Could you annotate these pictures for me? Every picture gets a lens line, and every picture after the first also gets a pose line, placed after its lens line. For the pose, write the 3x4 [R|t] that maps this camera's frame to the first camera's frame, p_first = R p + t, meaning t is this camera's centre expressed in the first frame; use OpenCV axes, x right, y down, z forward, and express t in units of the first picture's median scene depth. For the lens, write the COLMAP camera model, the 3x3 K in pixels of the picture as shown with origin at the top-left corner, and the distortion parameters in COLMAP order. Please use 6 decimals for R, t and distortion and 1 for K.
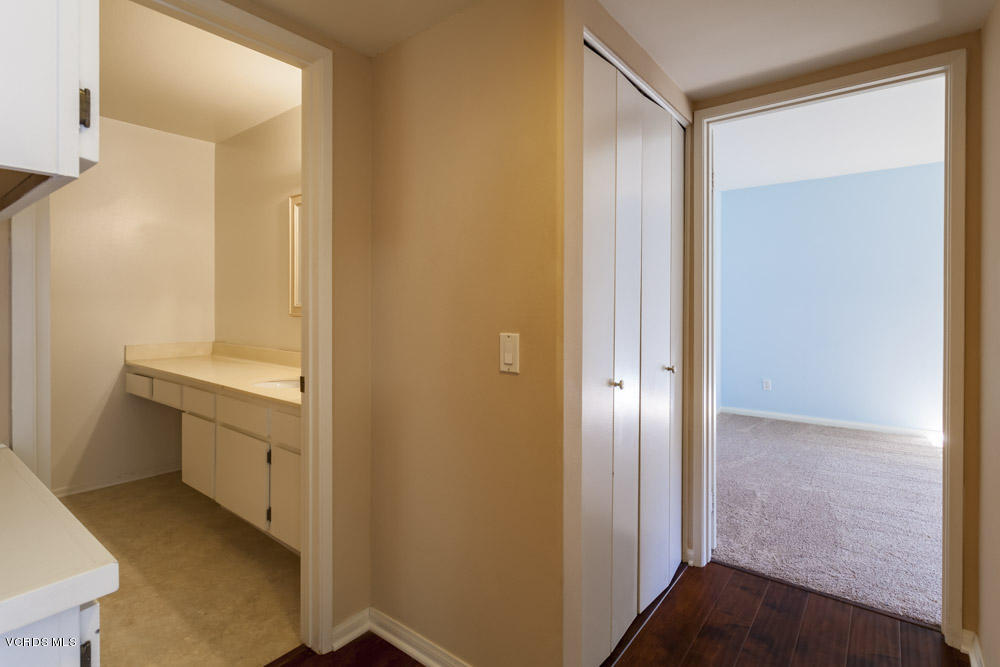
lens RADIAL K [[481.0, 0, 494.5], [0, 481.0, 311.8], [0, 0, 1]] dist [0.000067, 0.001613]
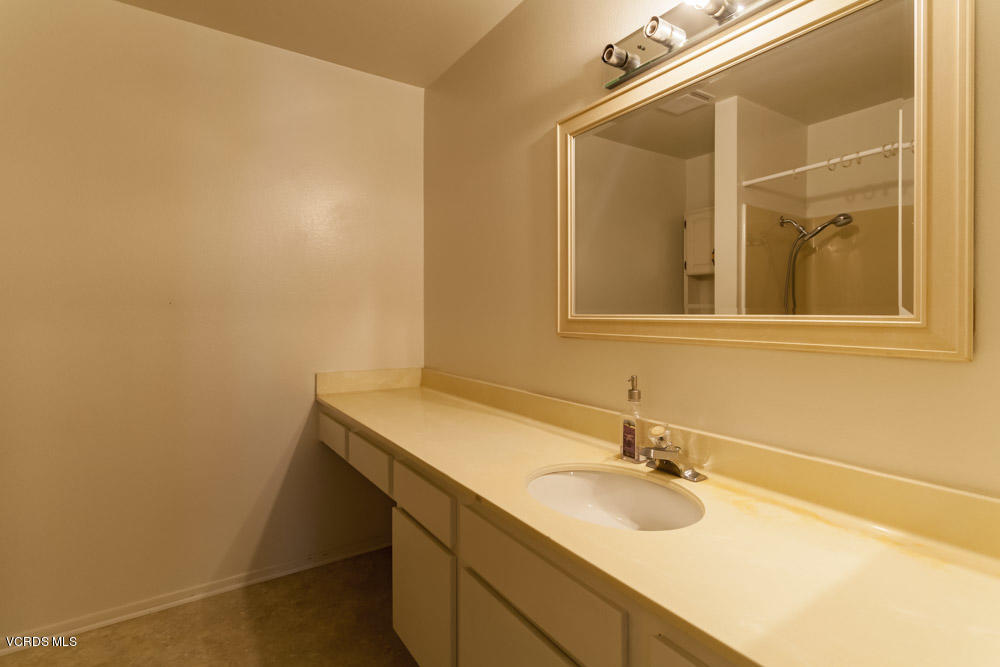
lens RADIAL K [[481.0, 0, 500.7], [0, 481.0, 324.8], [0, 0, 1]] dist [0.000067, 0.001613]
pose [[0.951257, 0.005706, -0.308348, -0.298185], [-0.002598, 0.999942, 0.010490, -0.010042], [0.308390, -0.009177, 0.951216, 0.422143]]
